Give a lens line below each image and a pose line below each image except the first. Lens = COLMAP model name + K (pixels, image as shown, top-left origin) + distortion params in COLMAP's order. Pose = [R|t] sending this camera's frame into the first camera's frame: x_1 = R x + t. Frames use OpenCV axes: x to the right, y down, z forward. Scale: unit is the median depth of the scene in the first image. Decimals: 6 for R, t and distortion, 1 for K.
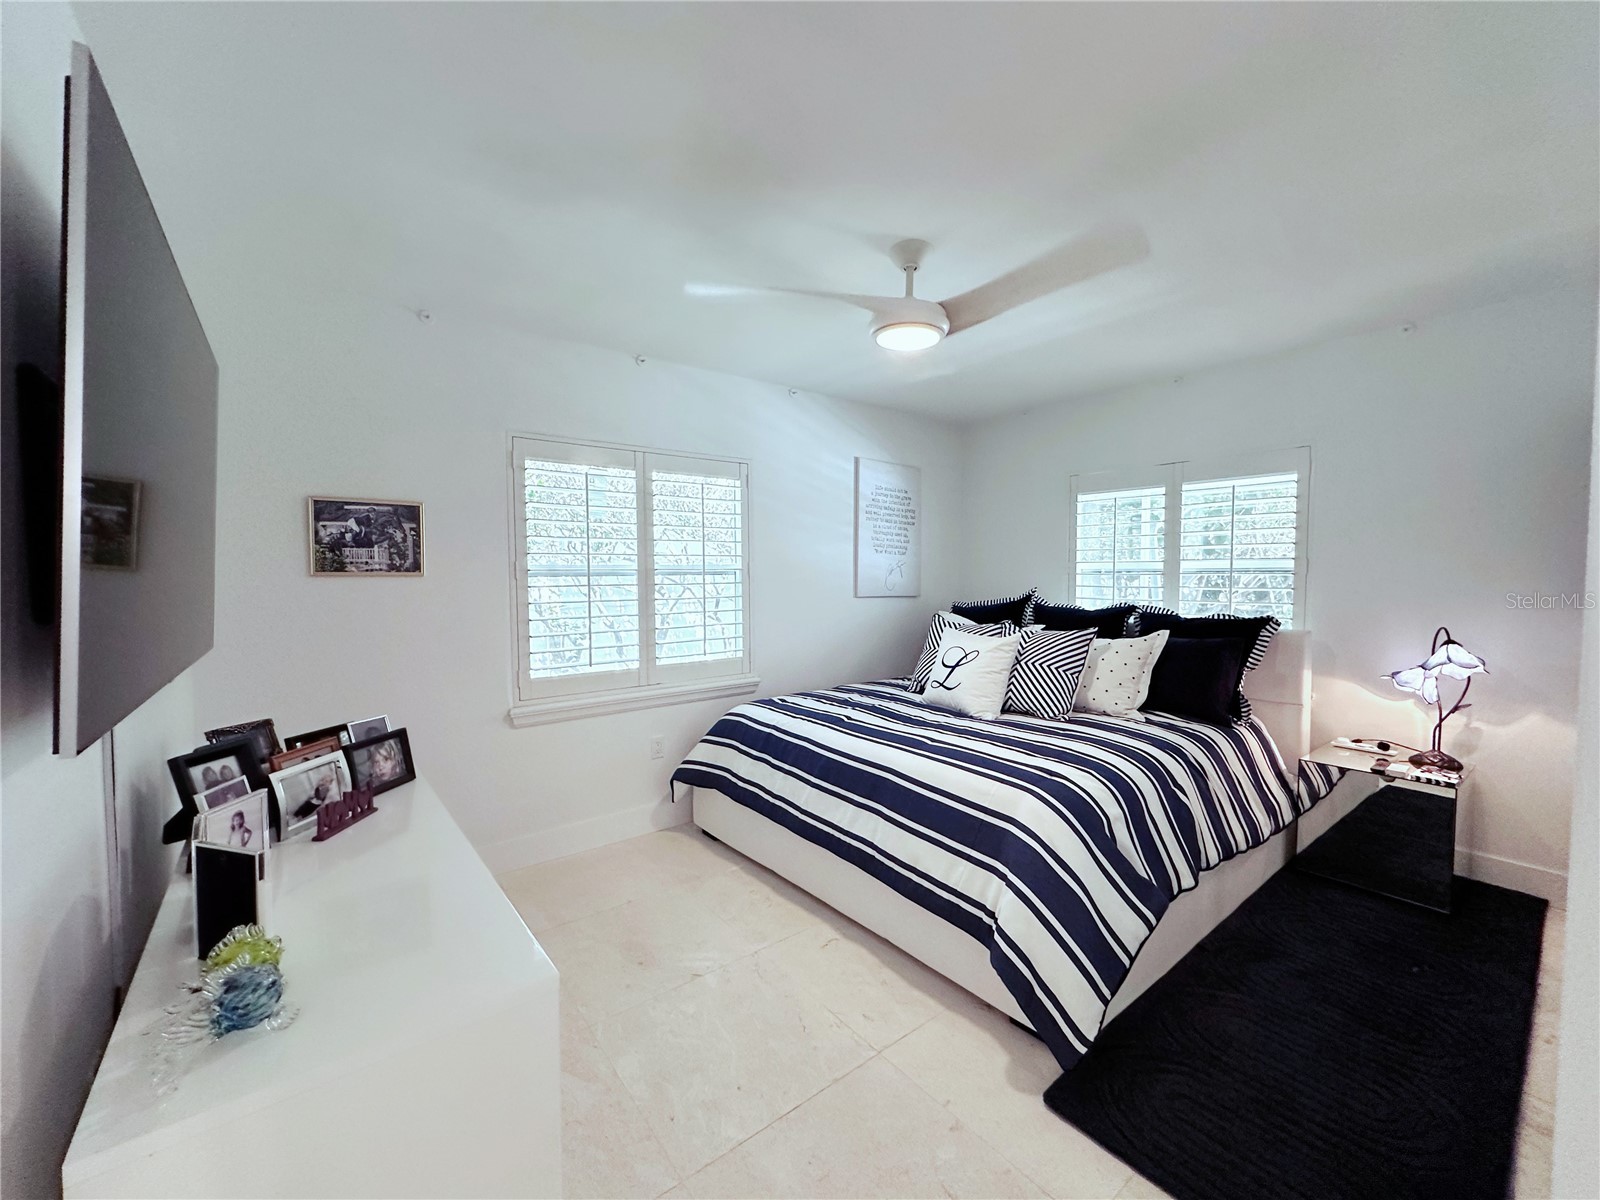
lens RADIAL K [[631.4, 0, 807.0], [0, 631.4, 595.4], [0, 0, 1]] dist [-0.007774, 0.001053]
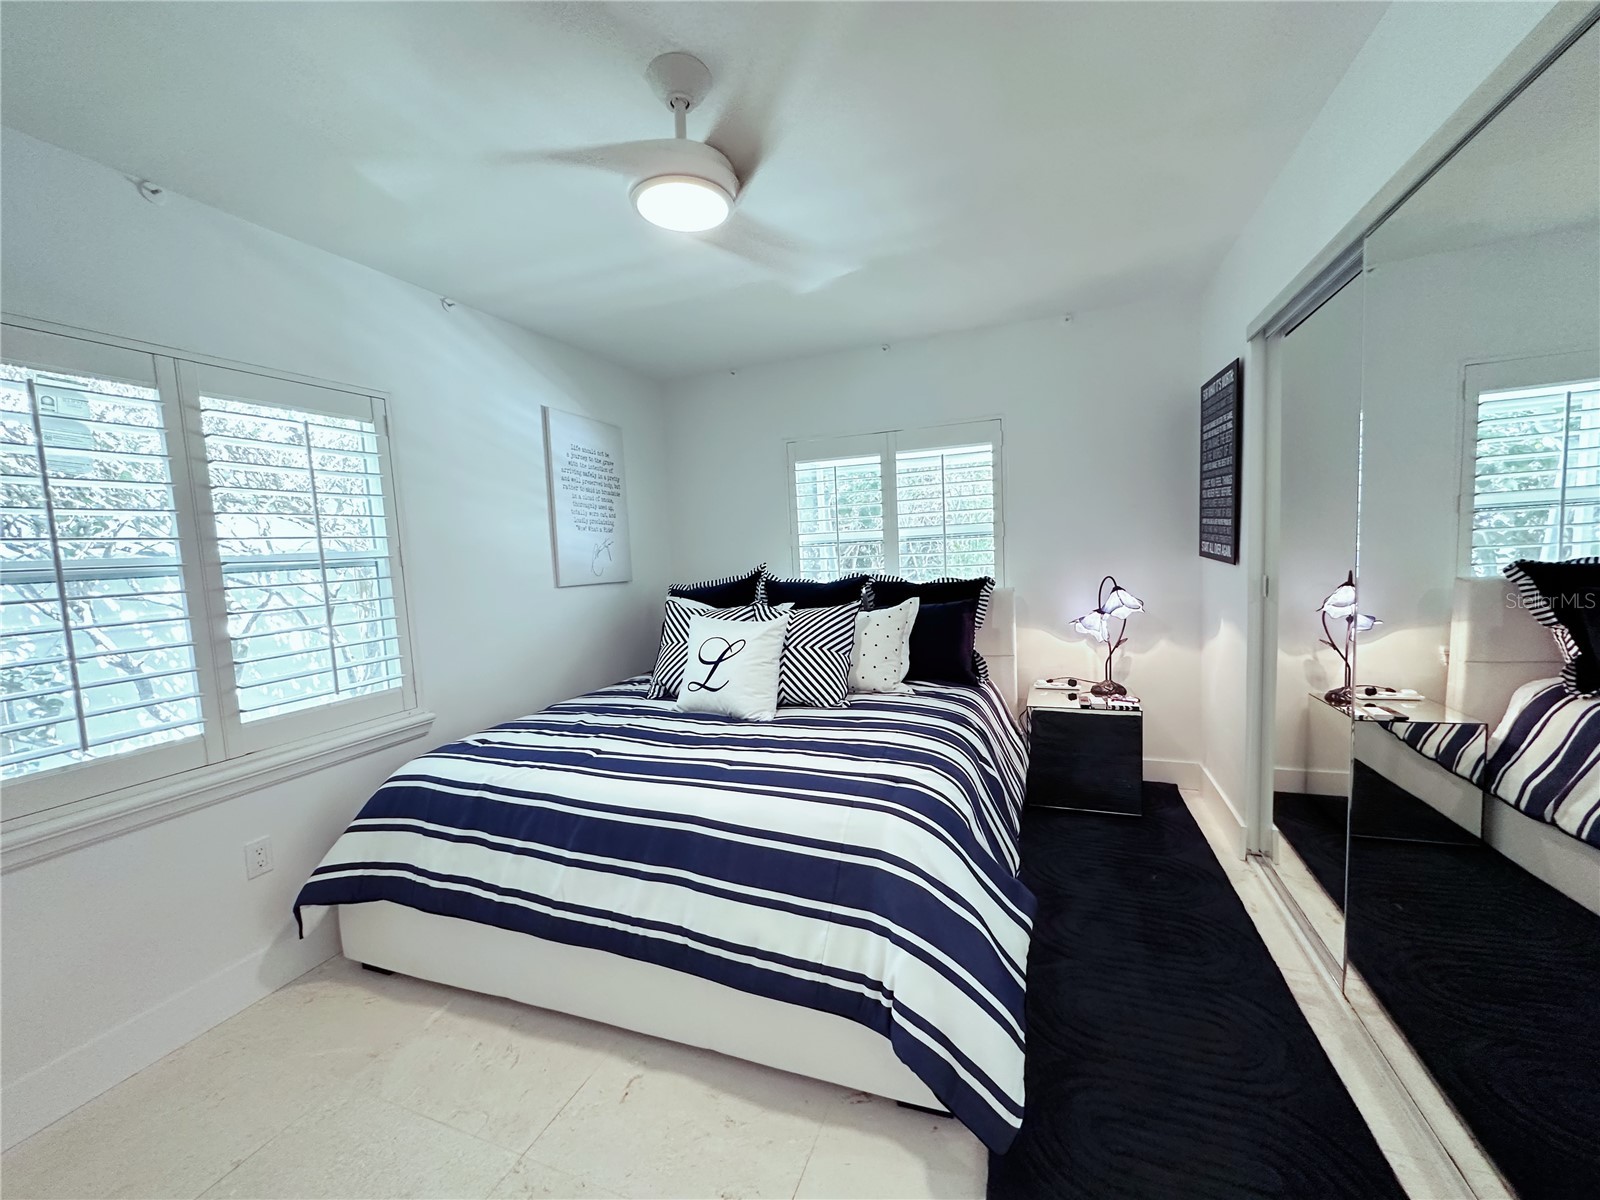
lens RADIAL K [[631.4, 0, 800.4], [0, 631.4, 597.8], [0, 0, 1]] dist [-0.007774, 0.001053]
pose [[0.858780, -0.079354, 0.506162, -0.079052], [0.064816, 0.996822, 0.046307, -0.001406], [-0.508228, -0.006960, 0.861194, 0.231429]]
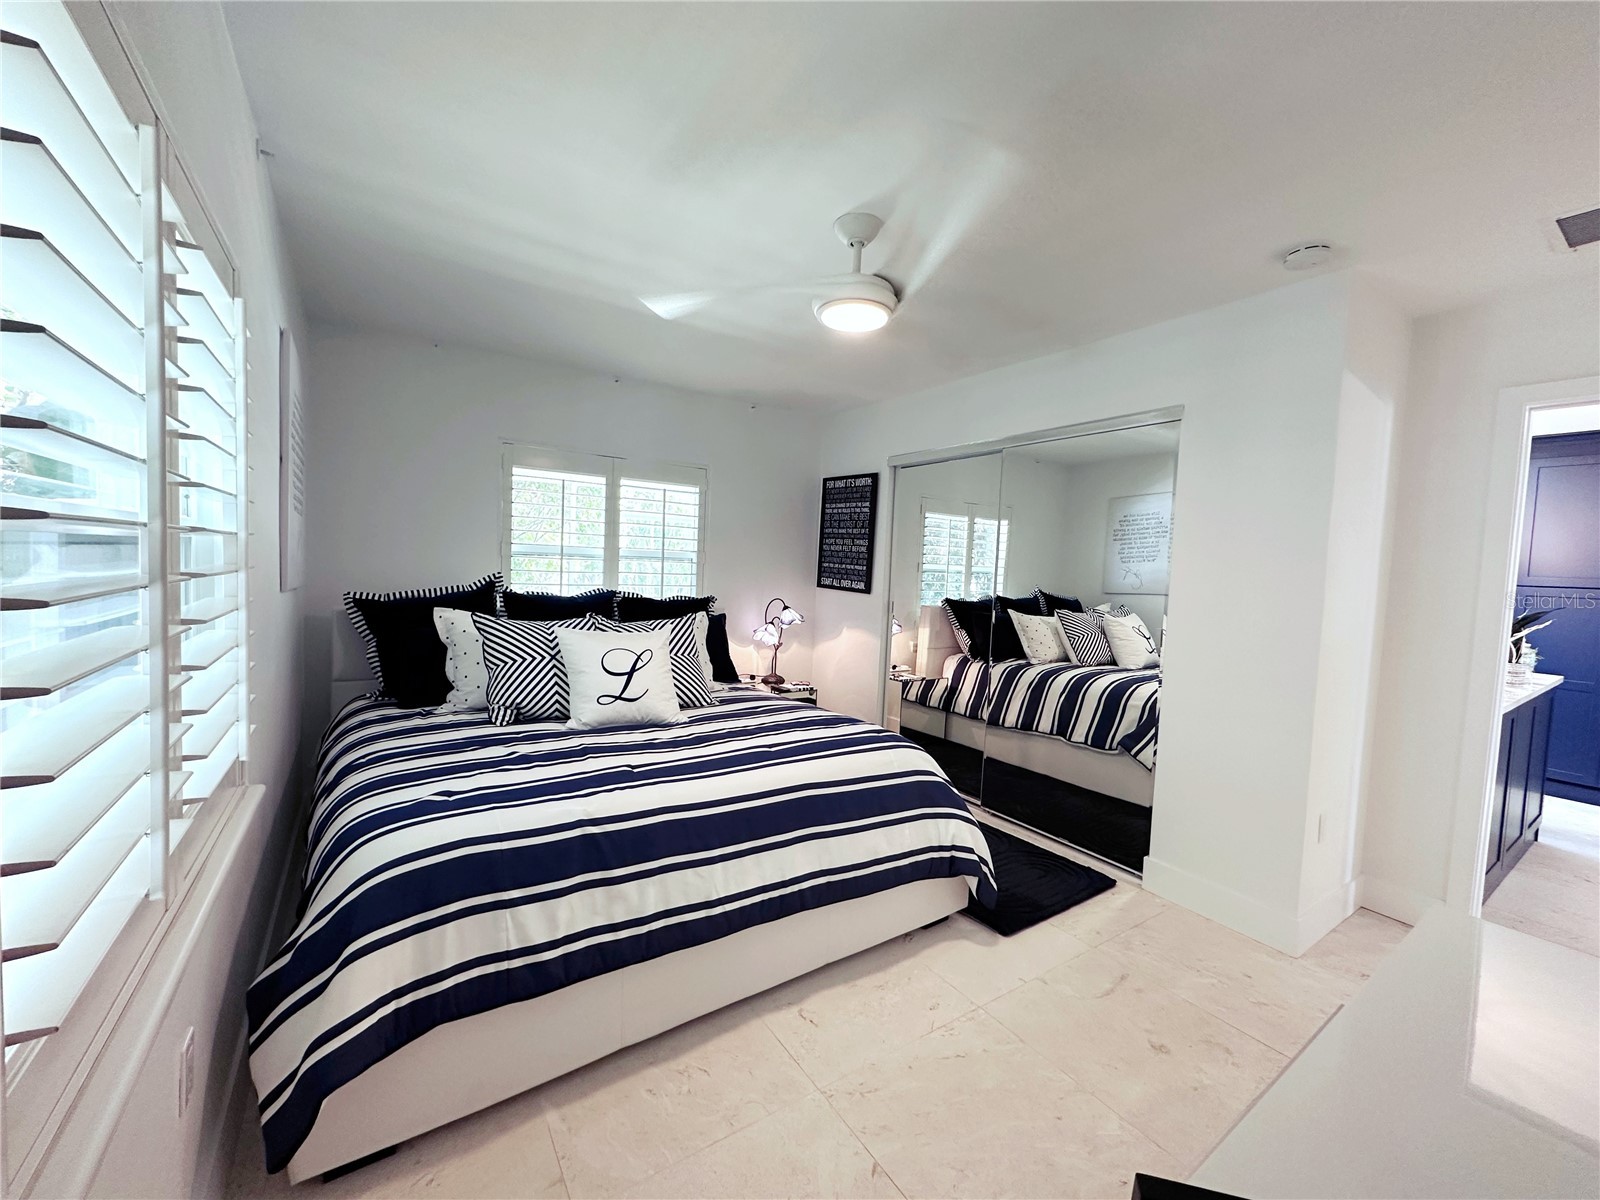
lens RADIAL K [[631.4, 0, 801.0], [0, 631.4, 592.8], [0, 0, 1]] dist [-0.007774, 0.001053]
pose [[0.080837, -0.036175, 0.996071, -0.551632], [-0.005262, 0.999312, 0.036719, -0.022794], [-0.996713, -0.008209, 0.080591, 0.687810]]
